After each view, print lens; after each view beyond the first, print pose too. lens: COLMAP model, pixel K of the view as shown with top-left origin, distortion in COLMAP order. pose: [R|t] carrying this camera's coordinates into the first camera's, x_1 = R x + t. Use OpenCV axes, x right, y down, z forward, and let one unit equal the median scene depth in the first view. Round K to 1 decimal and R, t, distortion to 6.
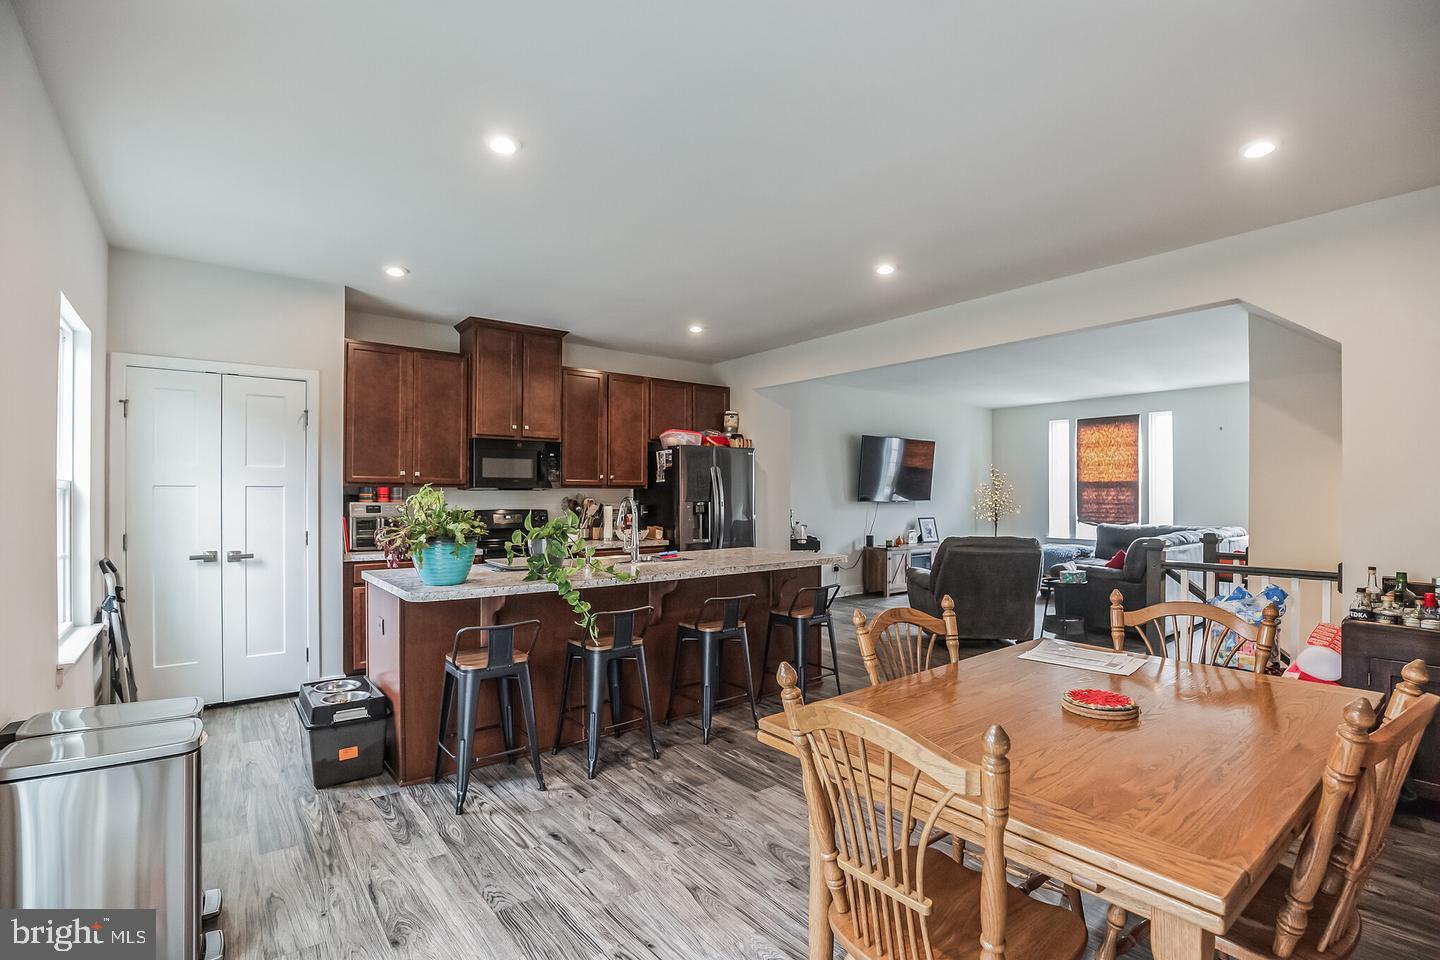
lens RADIAL K [[659.5, 0, 716.8], [0, 659.5, 496.9], [0, 0, 1]] dist [-0.000509, -0.000026]
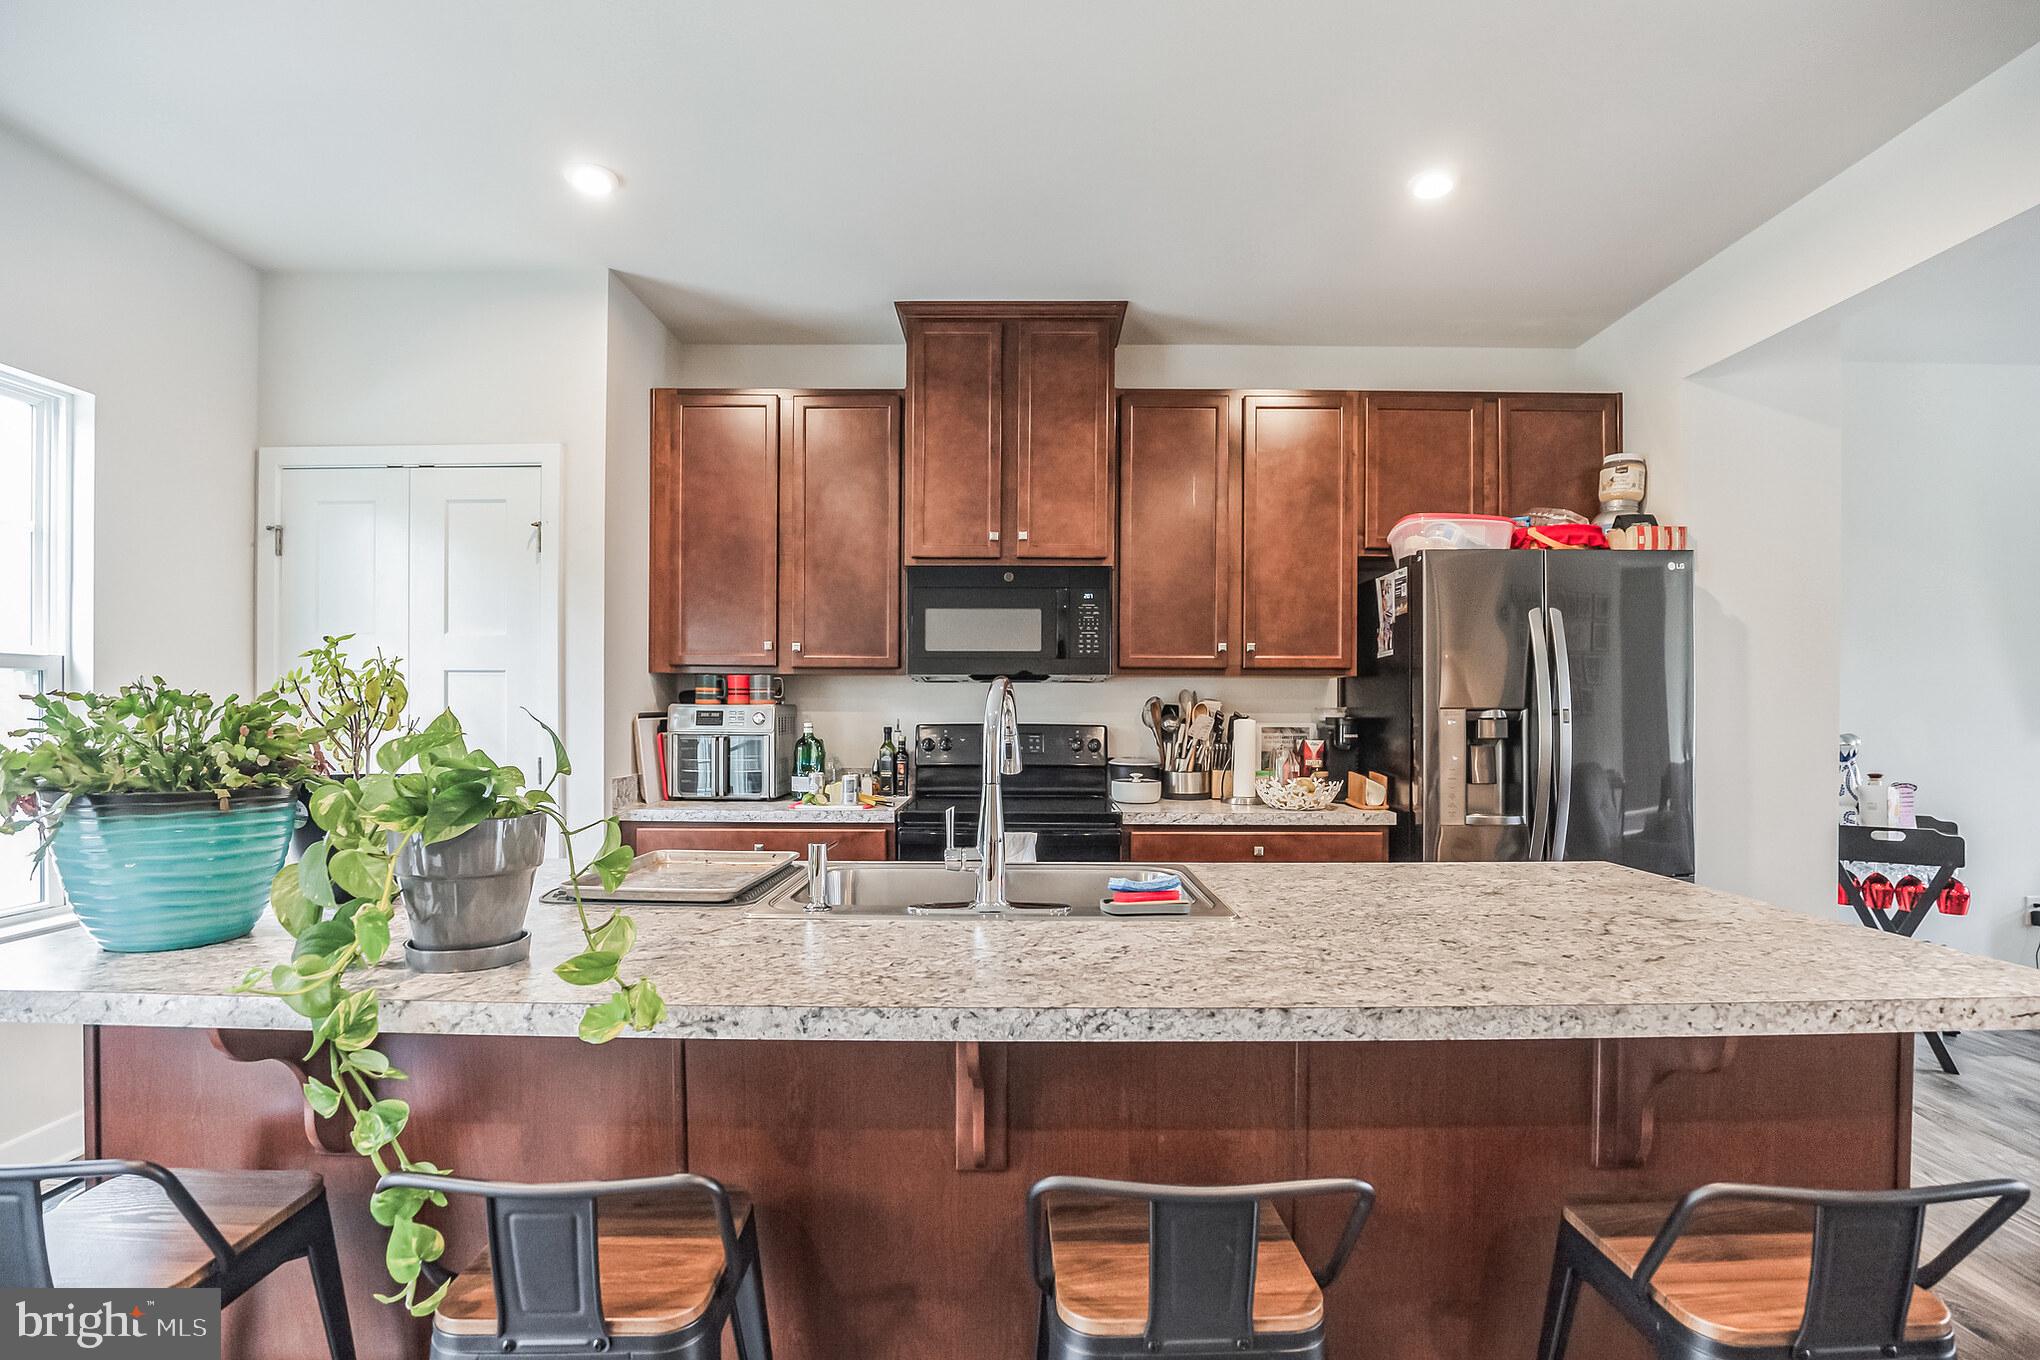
lens RADIAL K [[960.8, 0, 1012.8], [0, 960.8, 718.8], [0, 0, 1]] dist [-0.025008, -0.000301]
pose [[0.789410, 0.008444, -0.613809, 0.086208], [-0.003196, 0.999948, 0.009645, 0.008912], [0.613858, -0.005652, 0.789396, 0.442782]]
